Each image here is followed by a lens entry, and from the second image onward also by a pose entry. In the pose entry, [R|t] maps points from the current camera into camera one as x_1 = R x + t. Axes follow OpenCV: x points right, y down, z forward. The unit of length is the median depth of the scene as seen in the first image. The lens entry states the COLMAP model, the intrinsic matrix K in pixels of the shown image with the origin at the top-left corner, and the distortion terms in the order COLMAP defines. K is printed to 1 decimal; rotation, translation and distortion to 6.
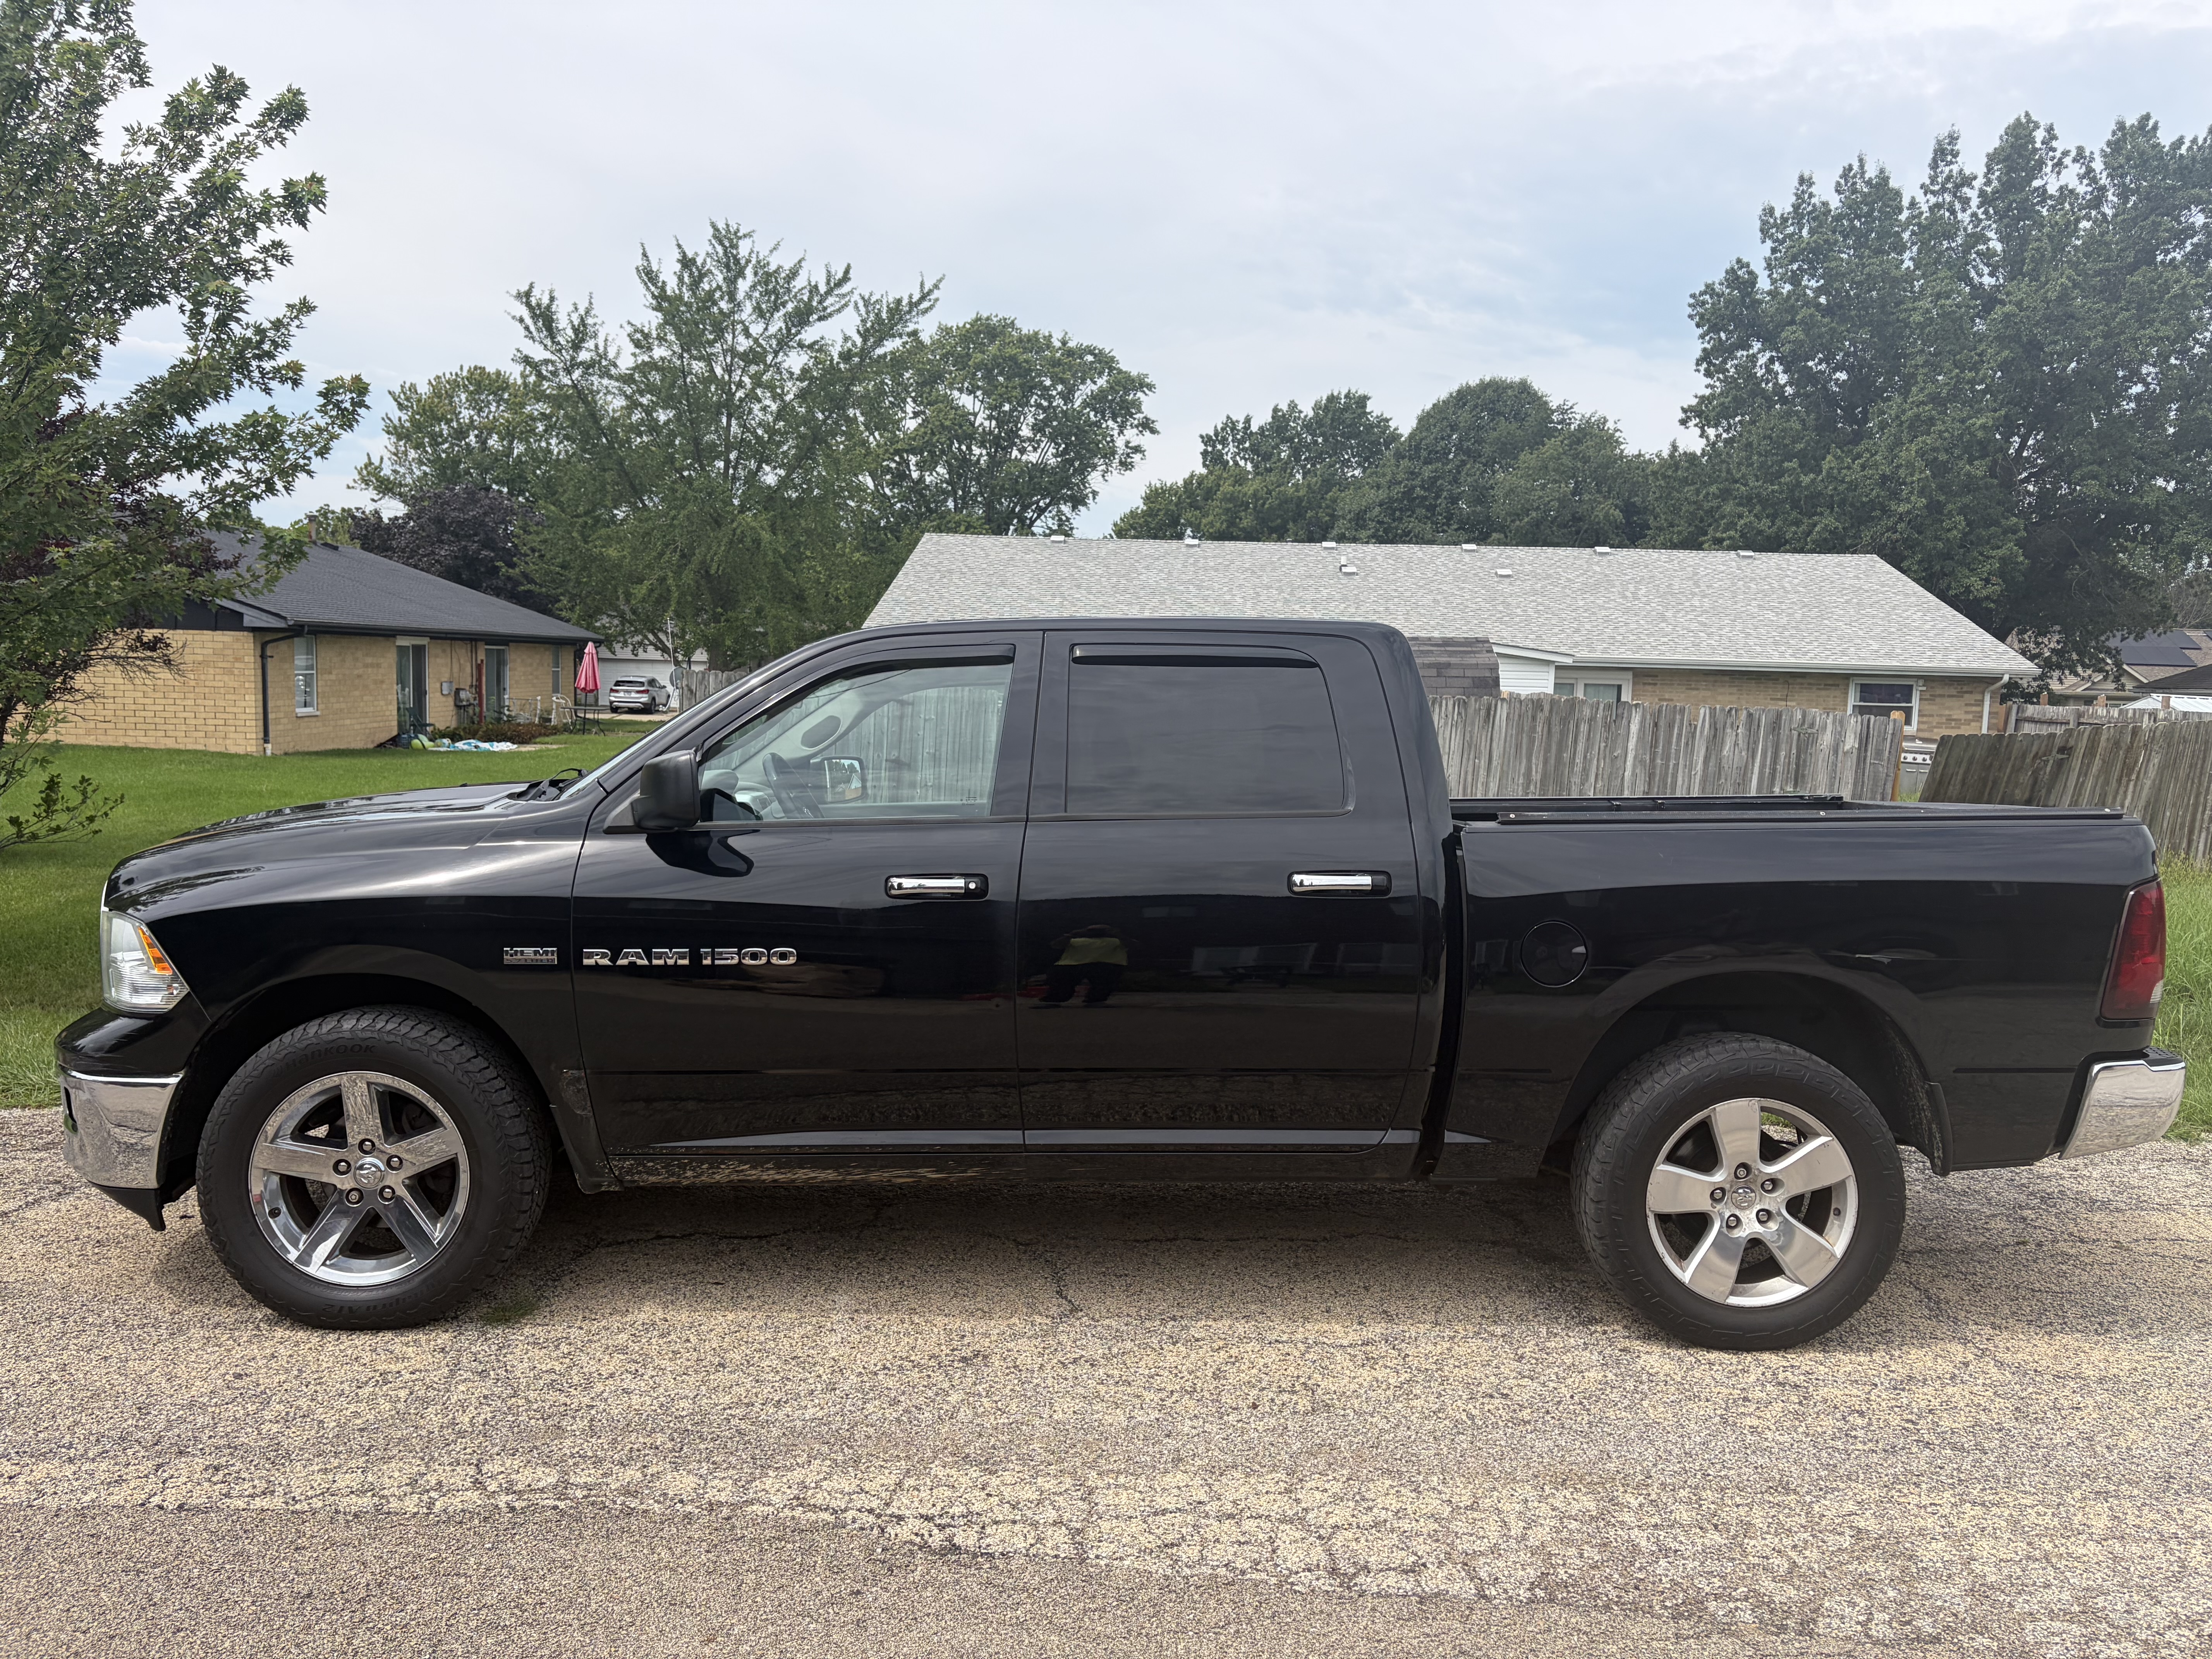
lens RADIAL K [[1660.7, 0, 1106.0], [0, 1660.7, 829.5], [0, 0, 1]] dist [0.017272, -0.002182]
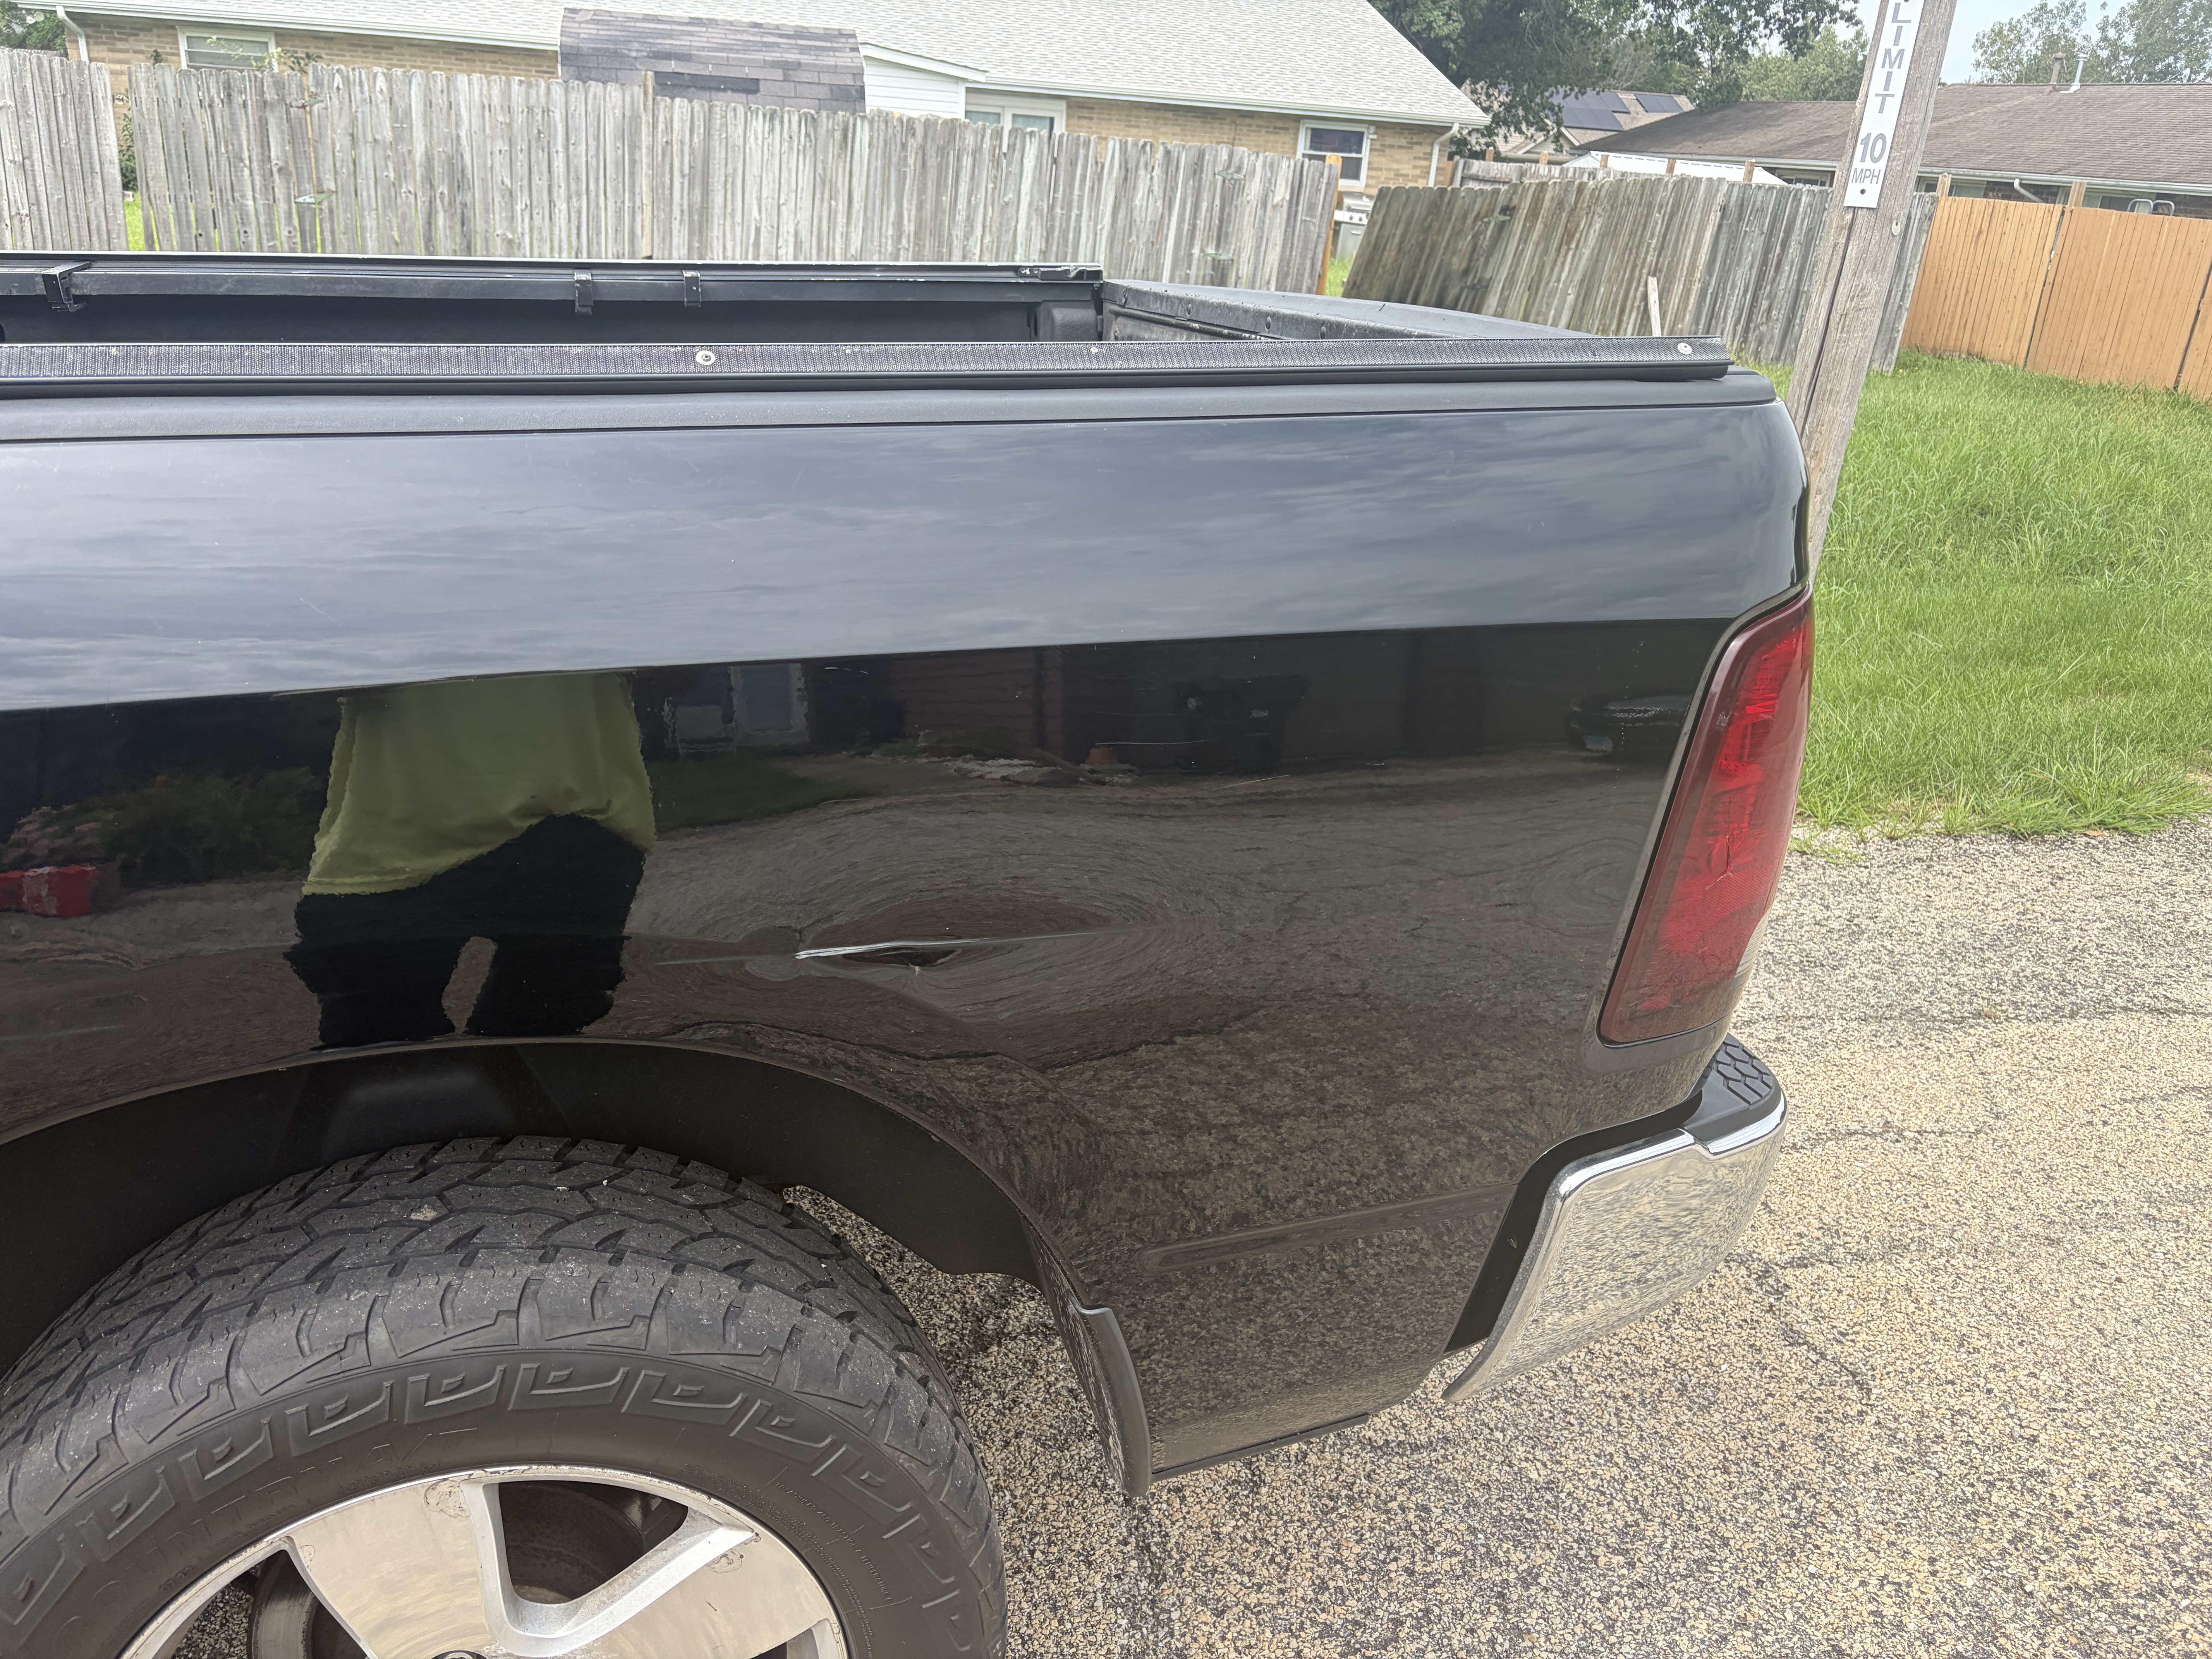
lens RADIAL K [[1660.7, 0, 1106.0], [0, 1660.7, 829.5], [0, 0, 1]] dist [0.017272, -0.002182]
pose [[0.954385, -0.077488, 0.288349, 0.099827], [-0.015844, 0.951233, 0.308066, -0.004929], [-0.298158, -0.298583, 0.906615, 0.180014]]
